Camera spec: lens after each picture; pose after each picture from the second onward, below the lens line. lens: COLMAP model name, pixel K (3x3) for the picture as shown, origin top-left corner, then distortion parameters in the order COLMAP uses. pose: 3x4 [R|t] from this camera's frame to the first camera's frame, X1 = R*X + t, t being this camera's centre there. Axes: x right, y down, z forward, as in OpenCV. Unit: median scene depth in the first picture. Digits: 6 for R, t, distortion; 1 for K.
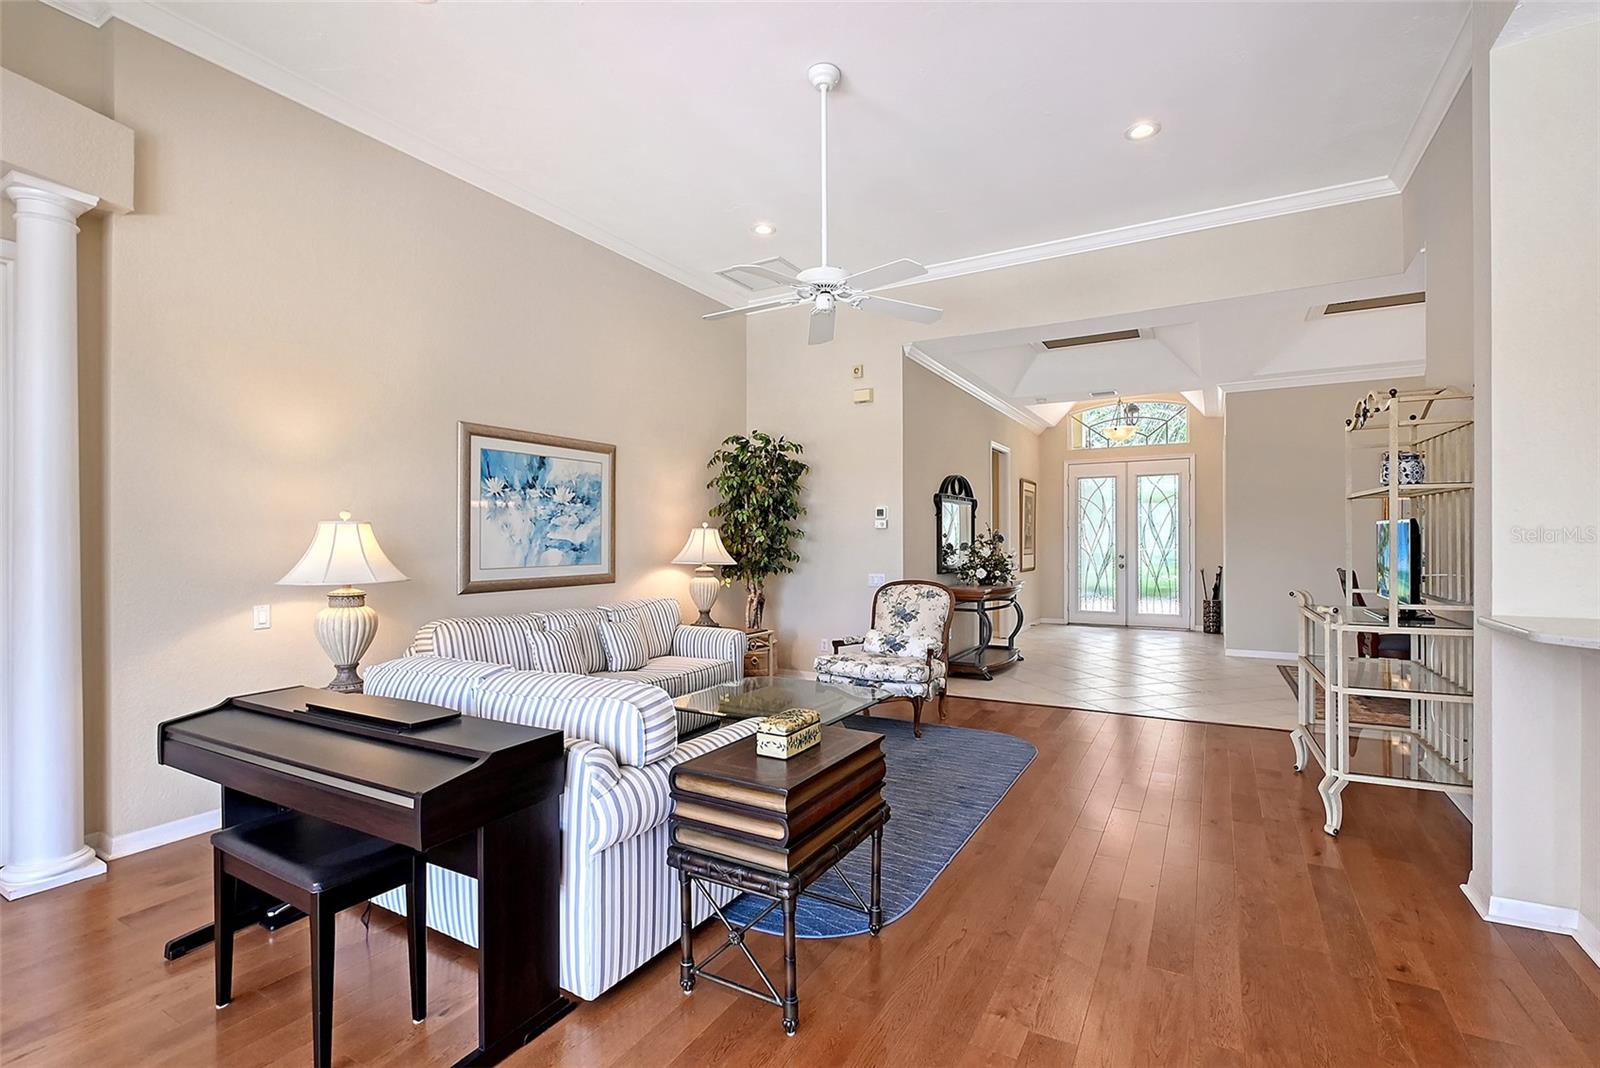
lens RADIAL K [[726.4, 0, 802.3], [0, 726.4, 531.7], [0, 0, 1]] dist [0.001295, -0.001448]
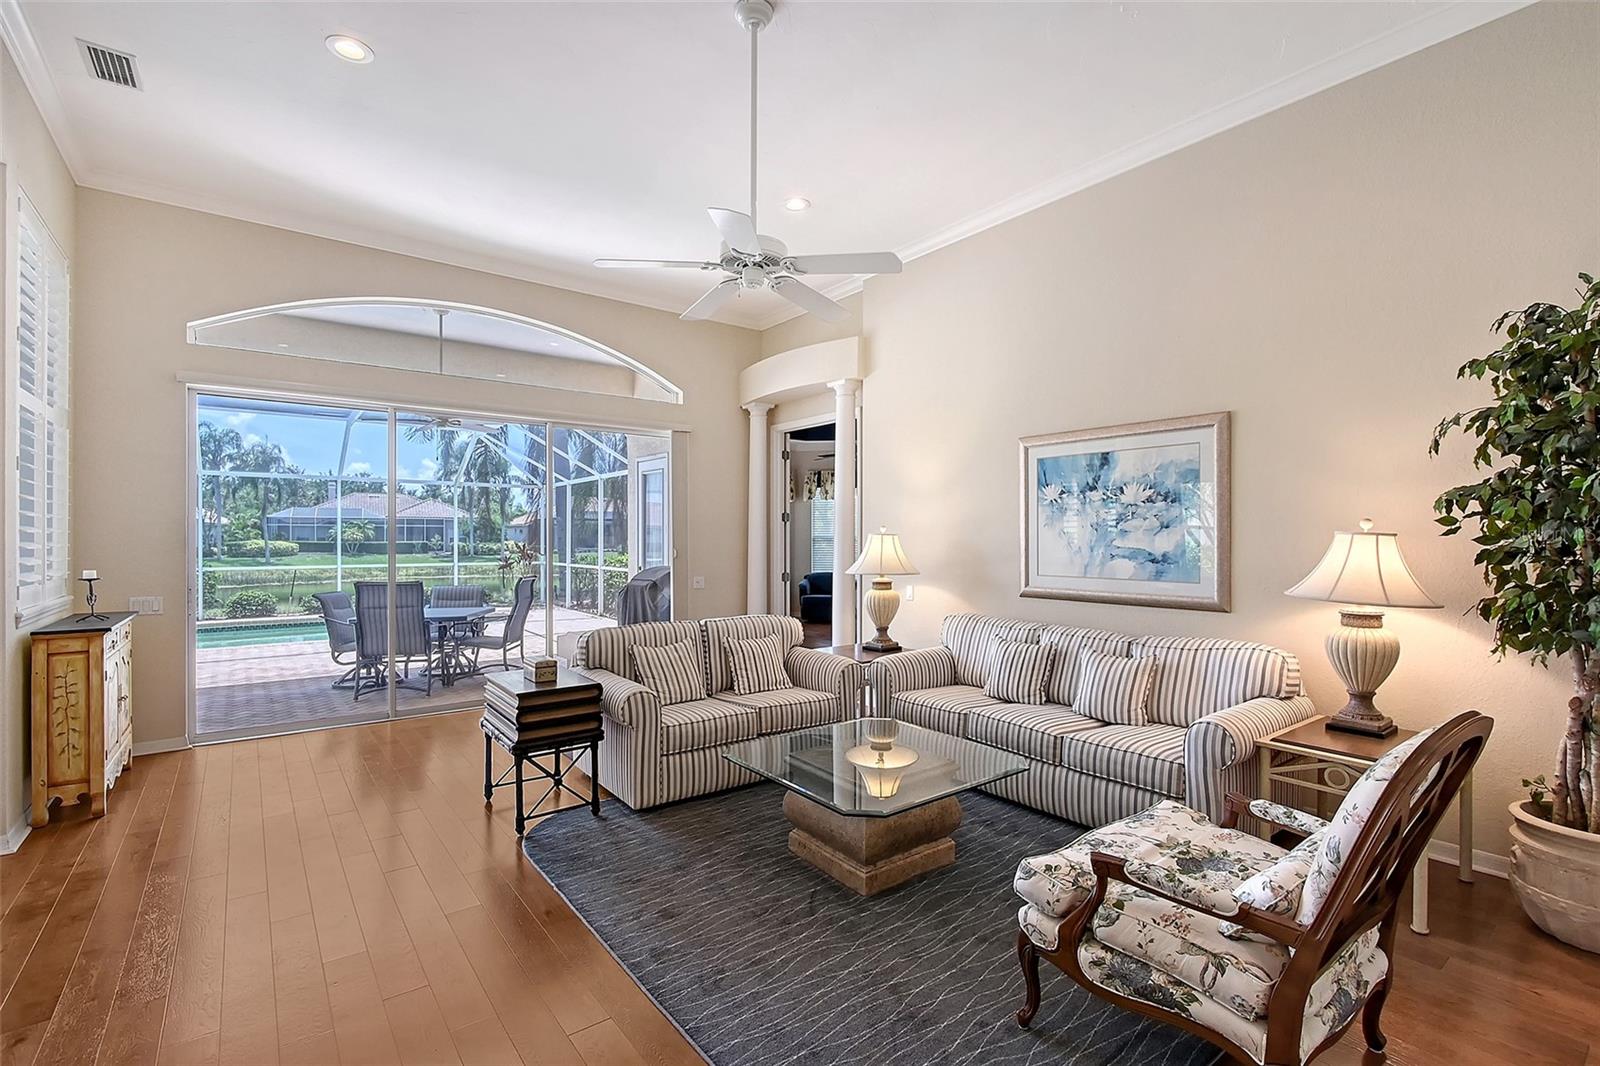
lens RADIAL K [[726.4, 0, 821.4], [0, 726.4, 538.9], [0, 0, 1]] dist [0.001295, -0.001448]
pose [[-0.374352, 0.004689, -0.927275, 0.585738], [0.007742, 0.999968, 0.001931, -0.004118], [0.927254, -0.006457, -0.374376, 1.017738]]
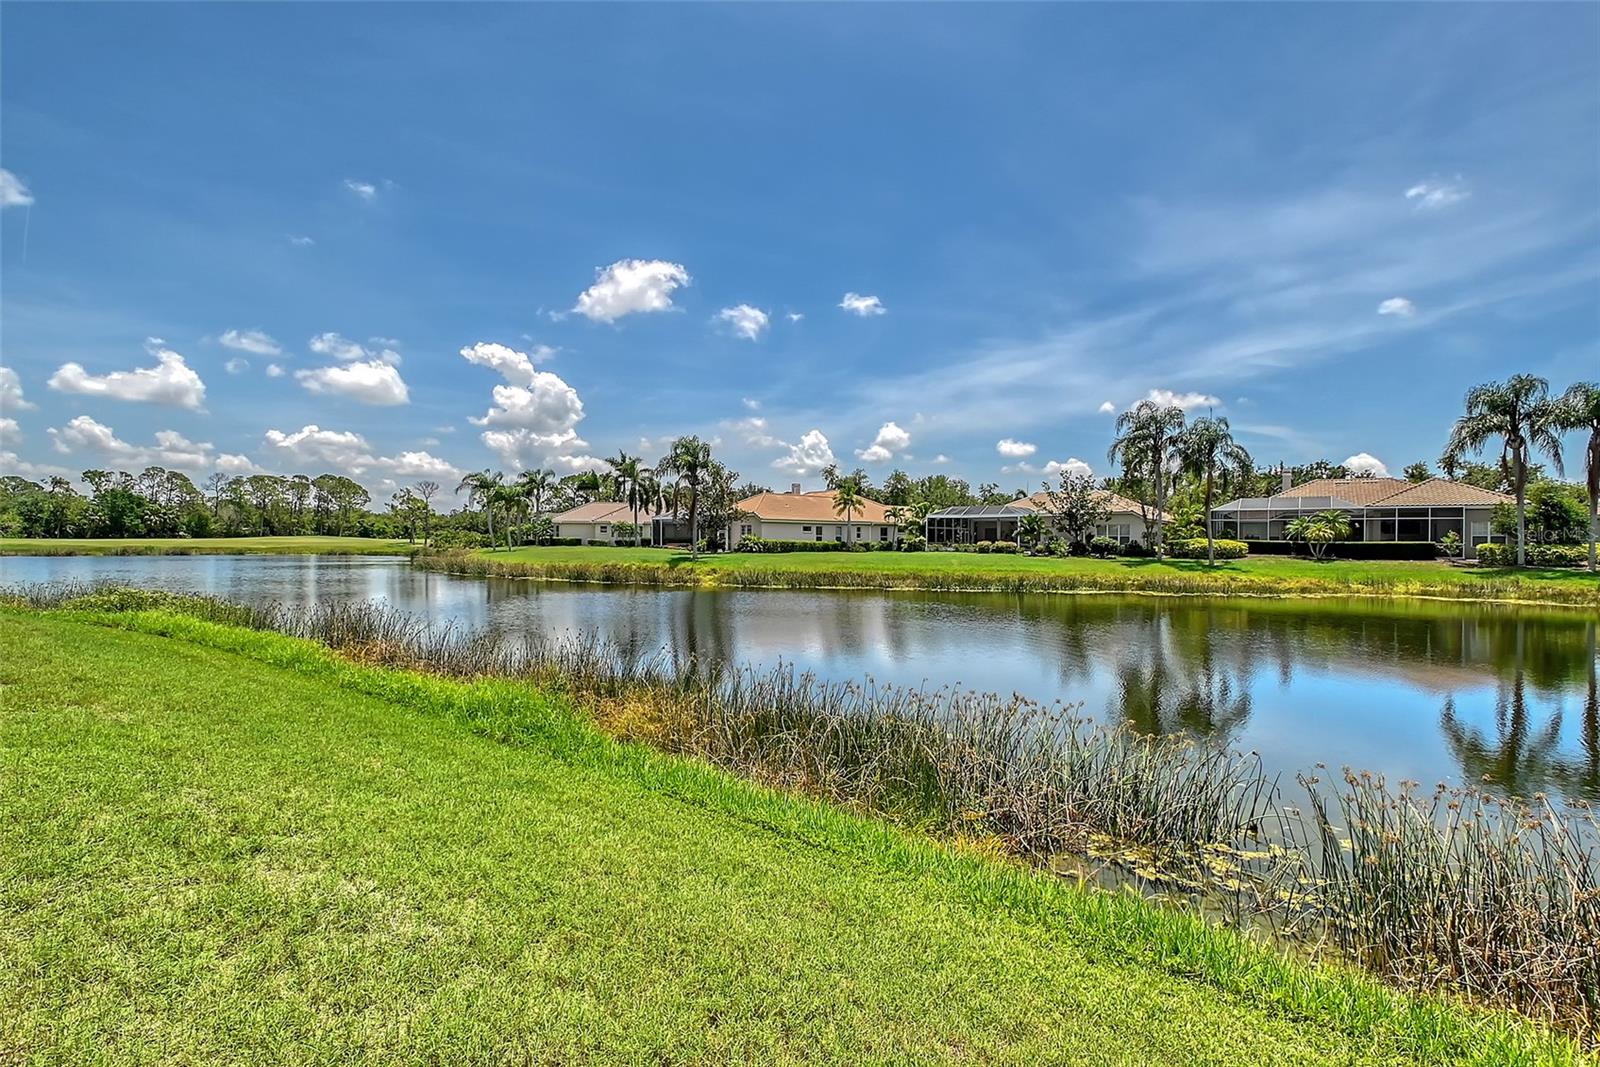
lens RADIAL K [[726.4, 0, 811.6], [0, 726.4, 537.6], [0, 0, 1]] dist [0.001295, -0.001448]
pose [[-0.999675, -0.002516, -0.025370, -1.810892], [-0.002309, 0.999964, -0.008185, 0.061231], [0.025390, -0.008124, -0.999645, -2.839400]]
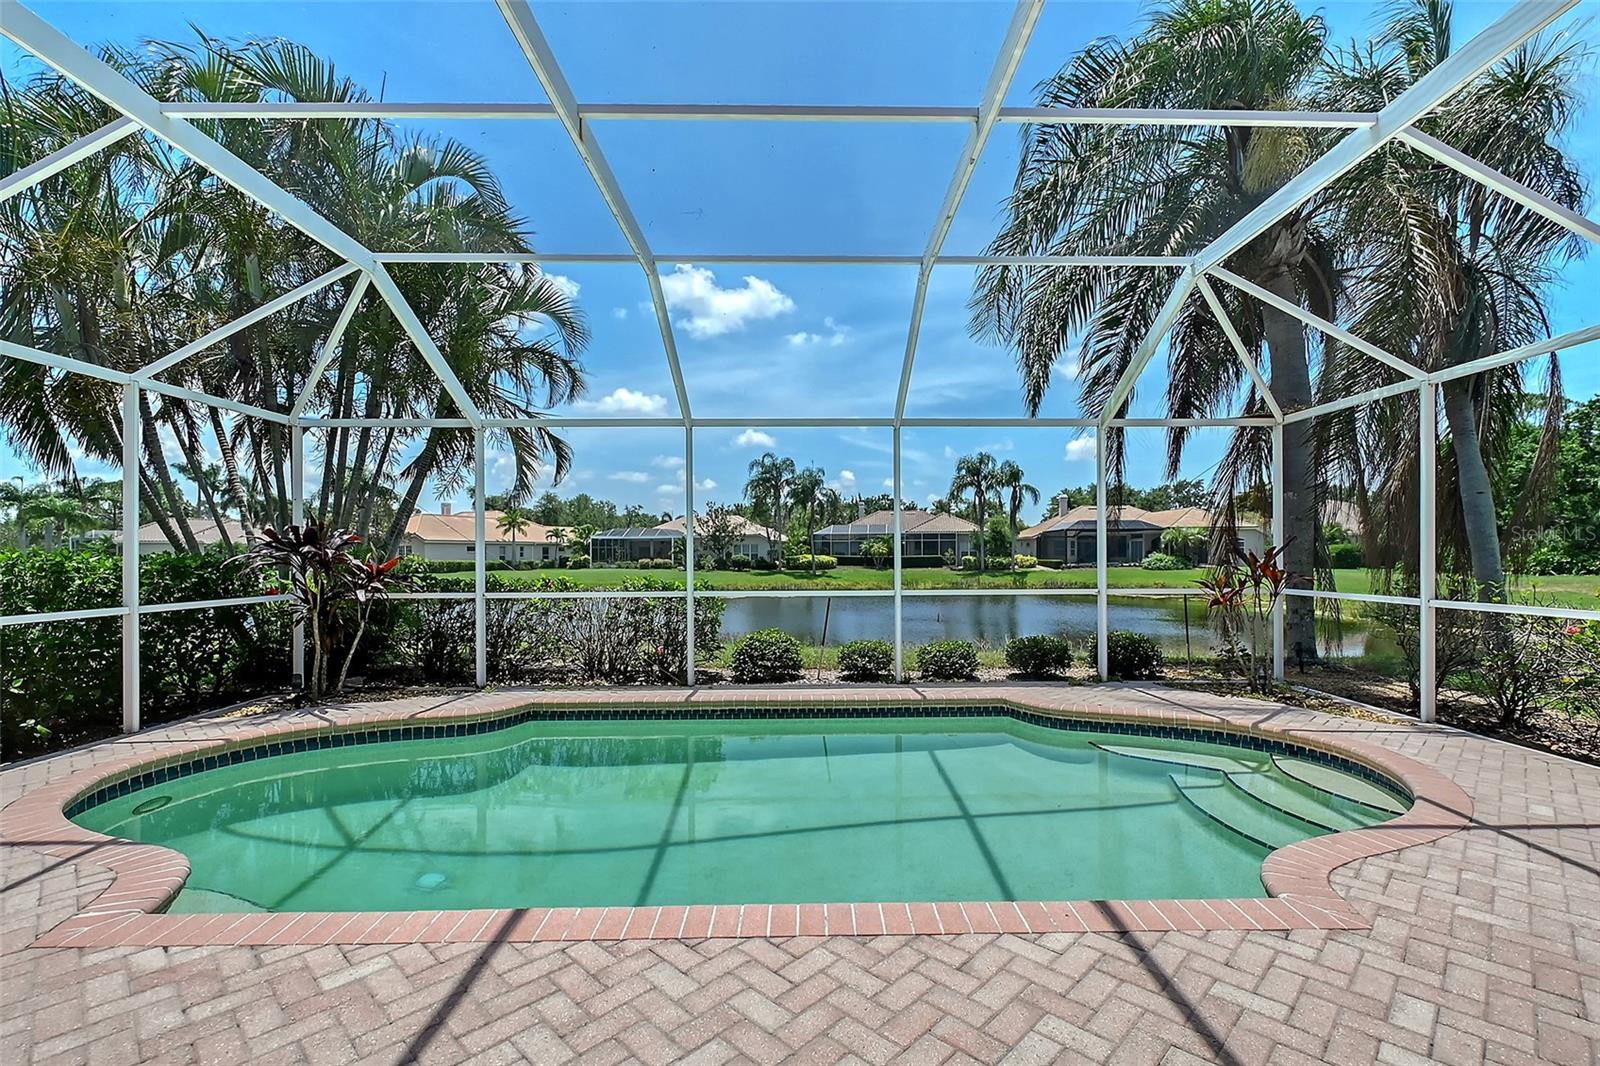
lens RADIAL K [[726.4, 0, 813.9], [0, 726.4, 555.4], [0, 0, 1]] dist [0.001295, -0.001448]
pose [[-0.862460, 0.009174, -0.506042, -0.511535], [0.012137, 0.999923, -0.002559, 0.018660], [0.505979, -0.008349, -0.862505, -0.679604]]
